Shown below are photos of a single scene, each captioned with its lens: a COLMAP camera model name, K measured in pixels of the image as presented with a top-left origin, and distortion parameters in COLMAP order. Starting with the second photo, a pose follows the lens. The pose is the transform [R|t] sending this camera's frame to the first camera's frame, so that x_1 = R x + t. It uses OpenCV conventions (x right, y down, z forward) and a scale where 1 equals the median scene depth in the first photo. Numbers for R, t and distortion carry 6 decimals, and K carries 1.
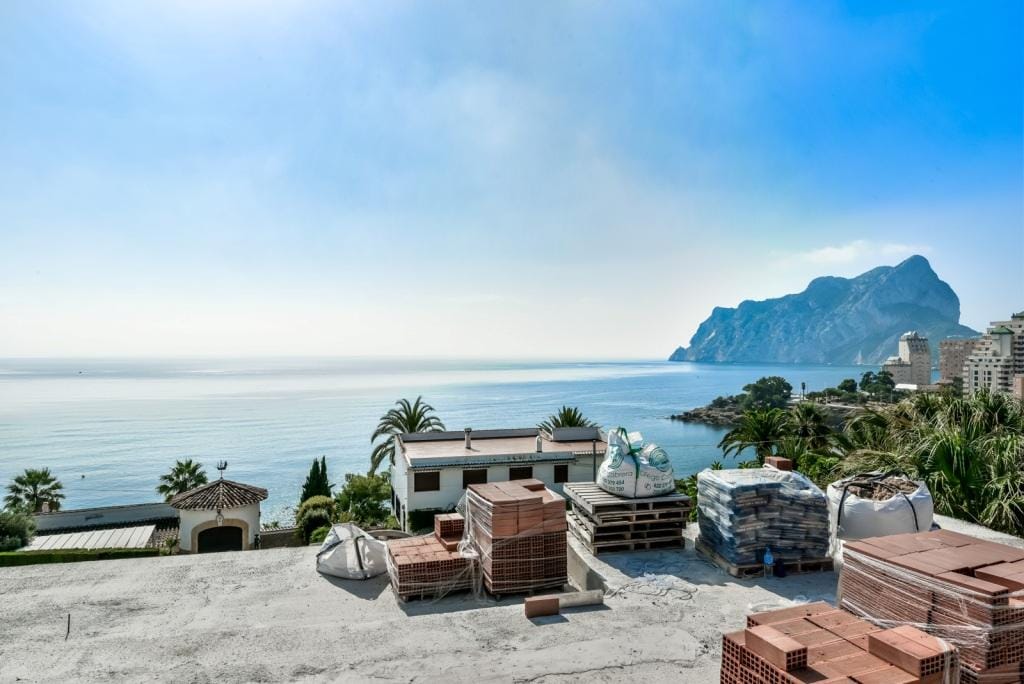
lens RADIAL K [[615.4, 0, 513.2], [0, 615.4, 346.3], [0, 0, 1]] dist [-0.009044, -0.010072]
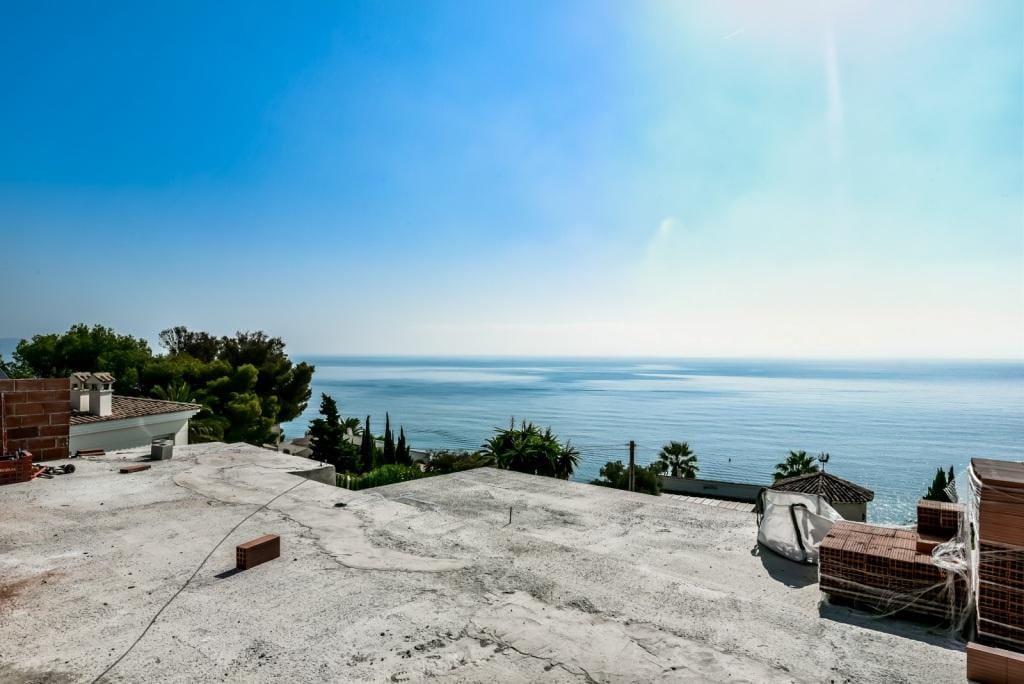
lens RADIAL K [[615.4, 0, 513.2], [0, 615.4, 346.3], [0, 0, 1]] dist [-0.009044, -0.010072]
pose [[0.571462, -0.002584, -0.820624, 0.027427], [0.000055, 0.999995, -0.003110, 0.019457], [0.820629, 0.001733, 0.571459, 0.046891]]
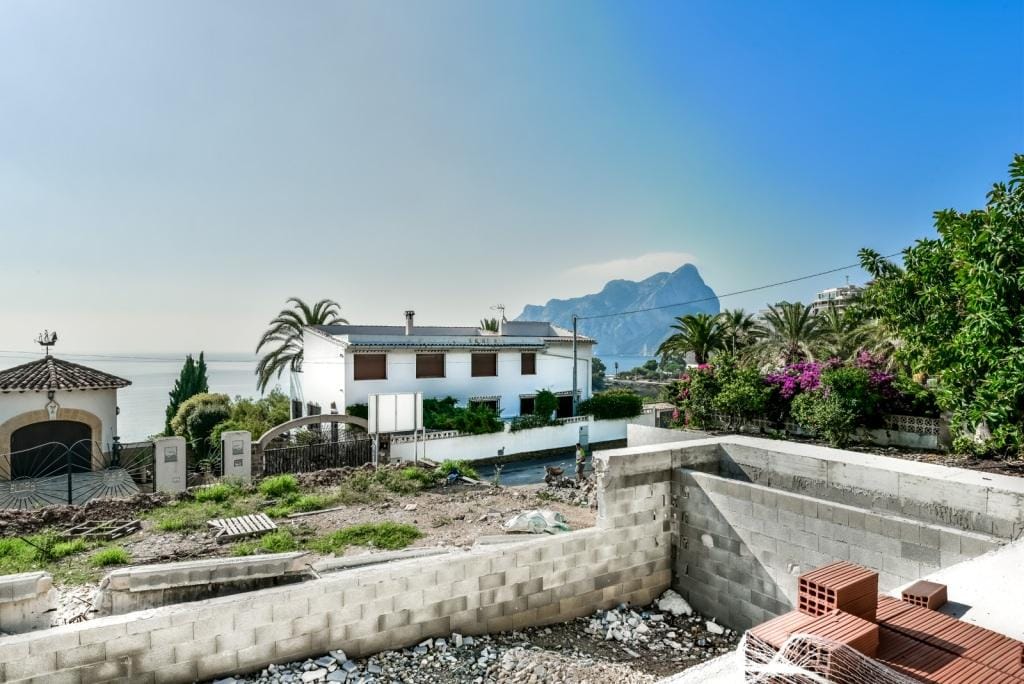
lens RADIAL K [[590.7, 0, 511.1], [0, 590.7, 348.6], [0, 0, 1]] dist [-0.014424, -0.002346]
pose [[0.955947, -0.004264, 0.293510, -0.159362], [0.001705, 0.999958, 0.008974, 0.163839], [-0.293536, -0.008078, 0.955914, 0.230792]]
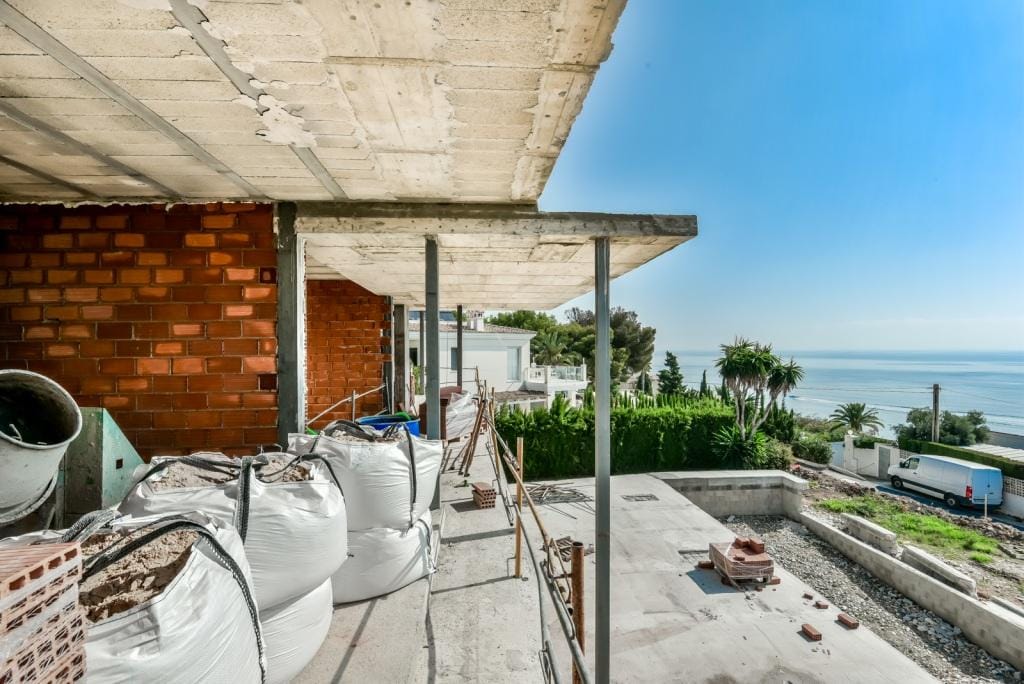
lens RADIAL K [[471.3, 0, 513.8], [0, 471.3, 348.9], [0, 0, 1]] dist [-0.012840, -0.002731]
pose [[-0.140577, 0.002630, -0.990066, 0.120325], [0.009813, 0.999951, 0.001263, 0.090019], [0.990021, -0.009538, -0.140596, 0.187207]]
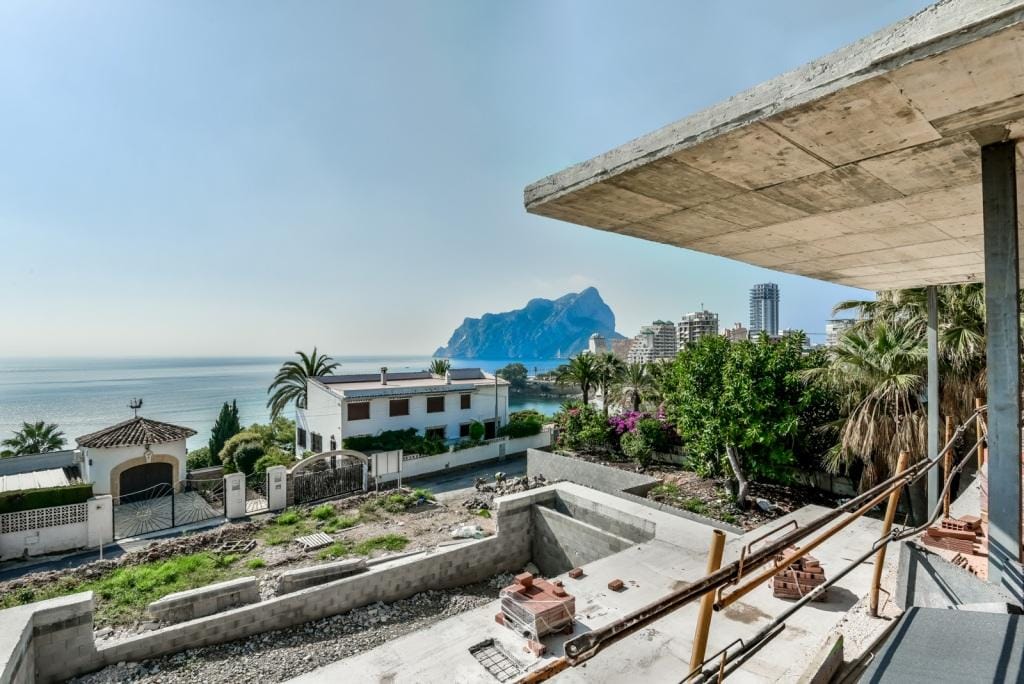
lens RADIAL K [[471.3, 0, 513.8], [0, 471.3, 348.9], [0, 0, 1]] dist [-0.012840, -0.002731]
pose [[0.911061, -0.003972, 0.412253, -0.200260], [0.002902, 0.999991, 0.003221, 0.090455], [-0.412262, -0.001738, 0.911064, 0.097751]]
